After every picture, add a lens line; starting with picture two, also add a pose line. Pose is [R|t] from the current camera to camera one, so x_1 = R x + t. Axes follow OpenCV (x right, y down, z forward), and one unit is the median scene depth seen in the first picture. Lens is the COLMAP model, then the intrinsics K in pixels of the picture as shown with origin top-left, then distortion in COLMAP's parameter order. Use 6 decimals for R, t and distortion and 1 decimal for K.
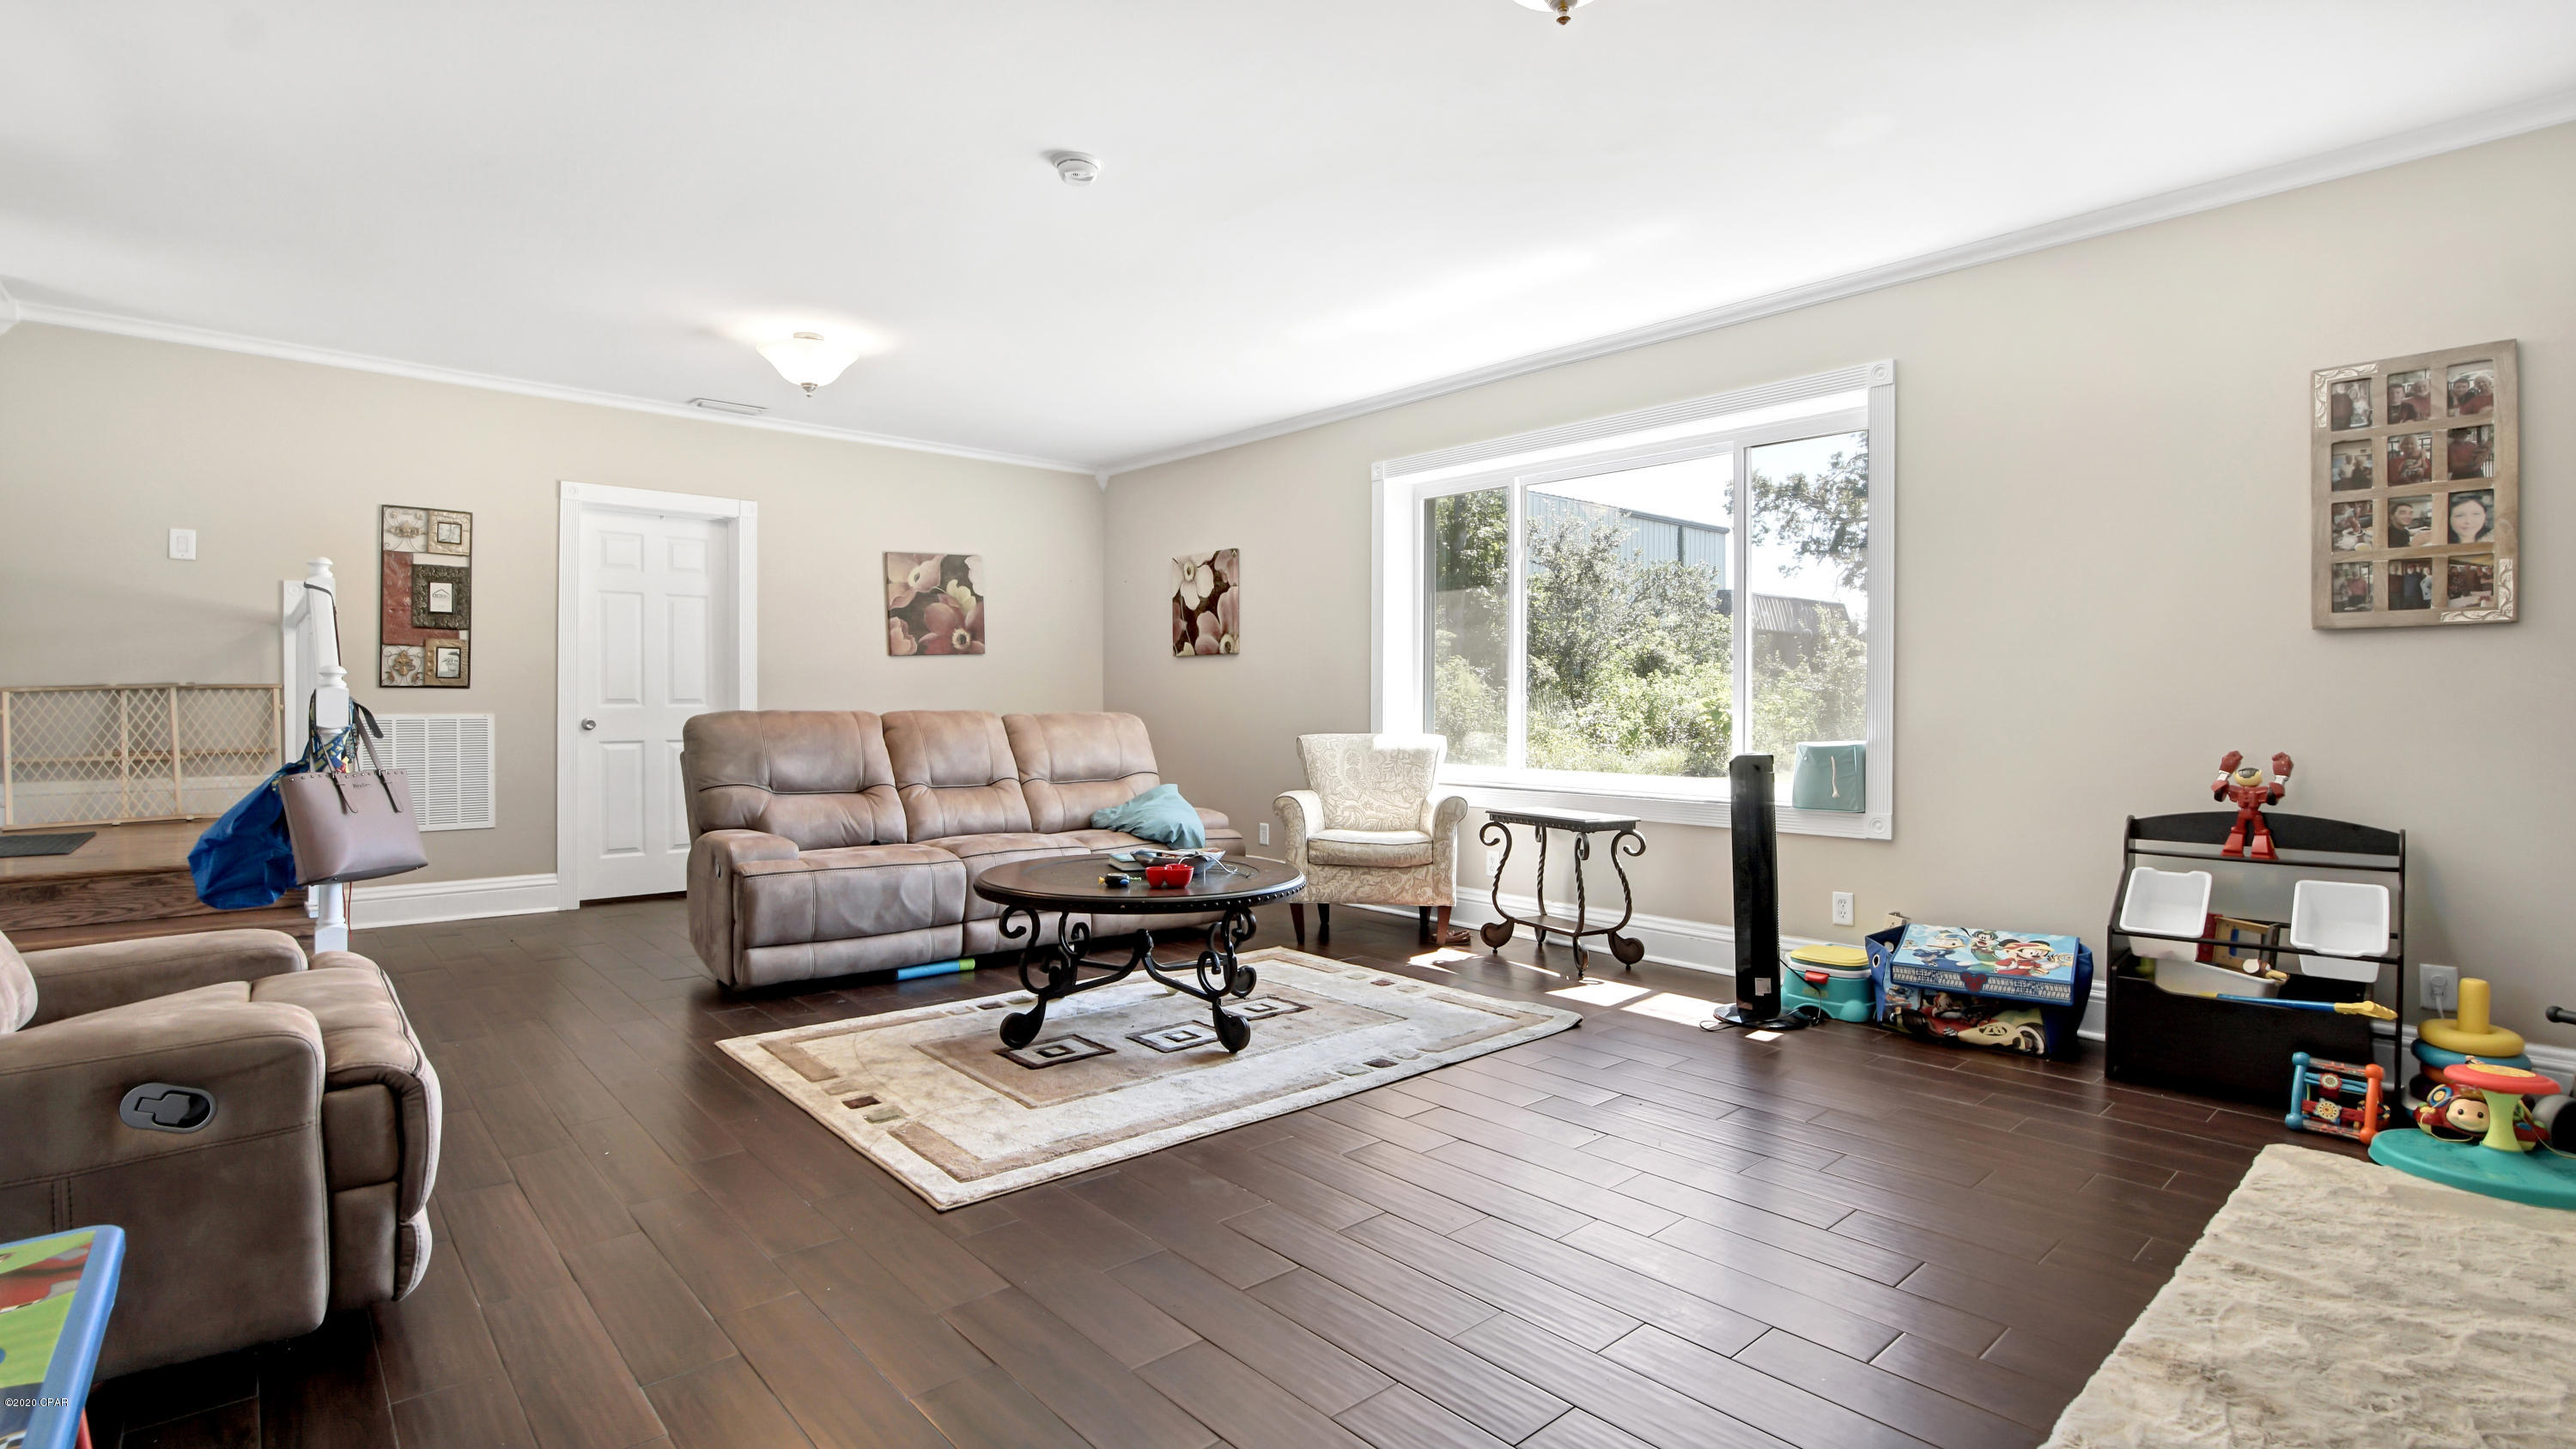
lens RADIAL K [[1168.7, 0, 1251.5], [0, 1168.7, 722.4], [0, 0, 1]] dist [-0.004824, 0.001036]
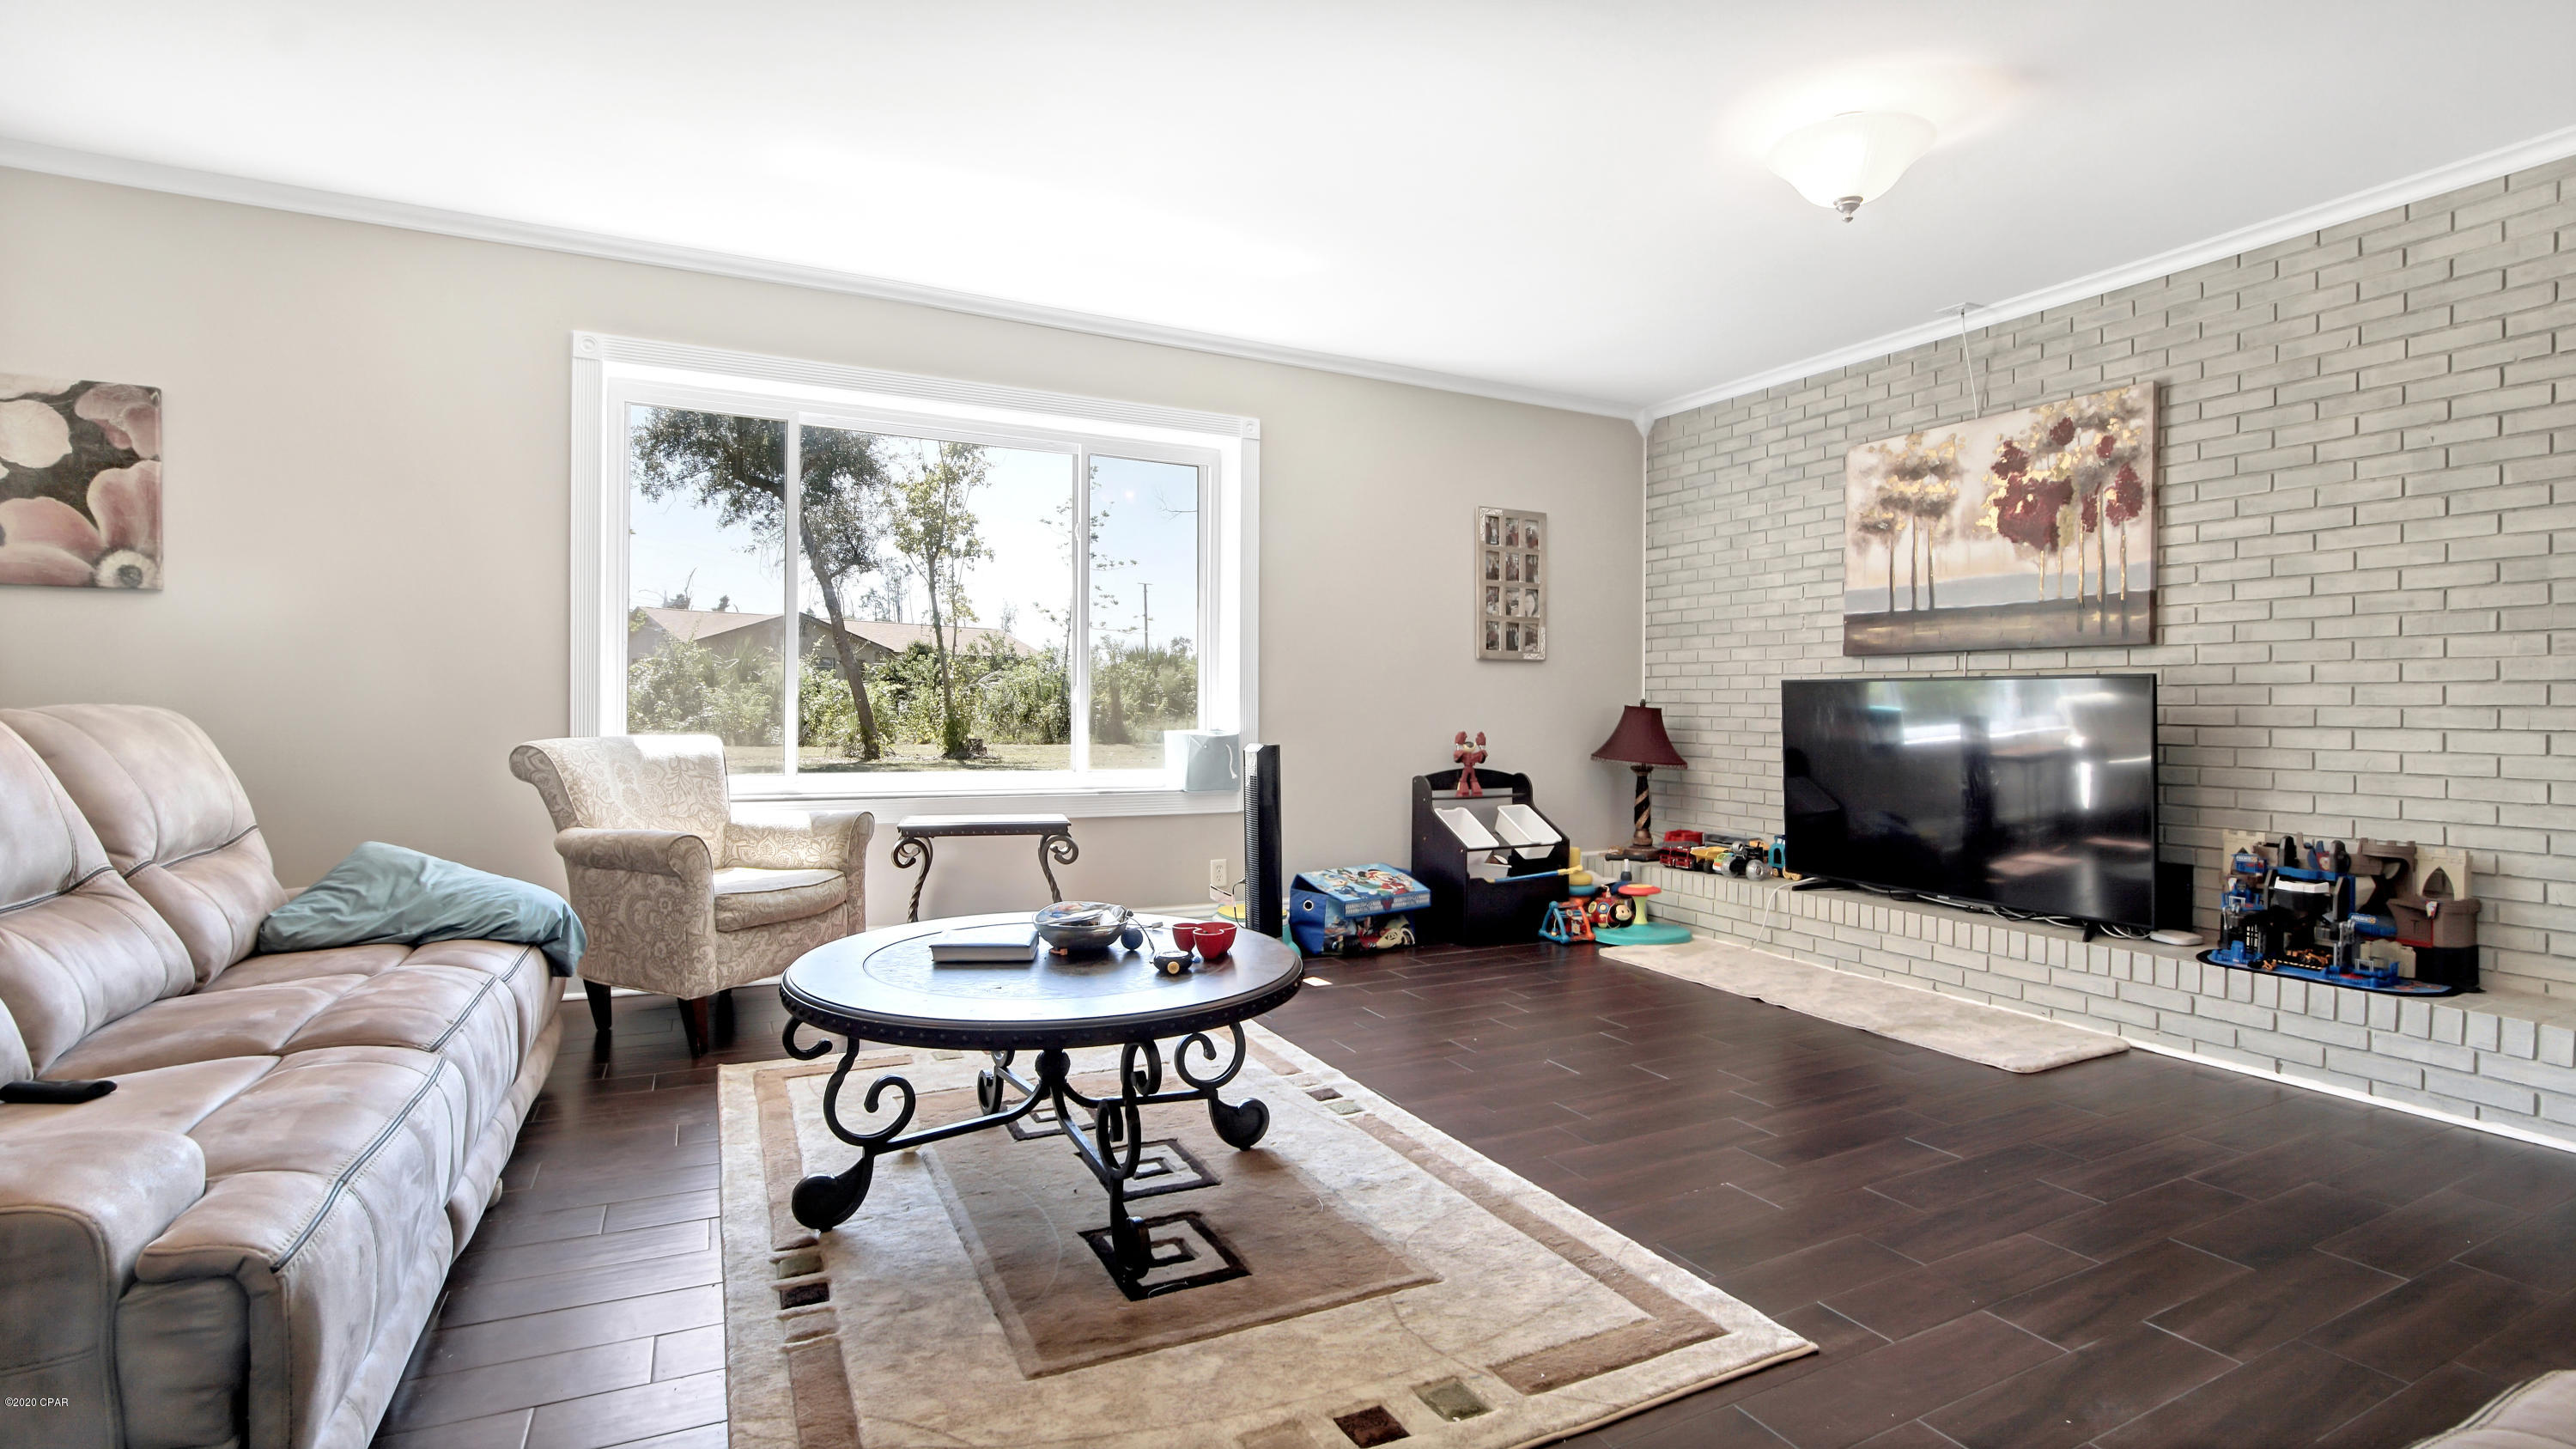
lens RADIAL K [[1169.1, 0, 1251.5], [0, 1169.1, 722.4], [0, 0, 1]] dist [-0.004824, 0.001036]
pose [[0.274209, -0.011041, 0.961607, -0.810325], [0.006464, 0.999933, 0.009638, -0.005832], [-0.961648, 0.003573, 0.274262, 0.844118]]
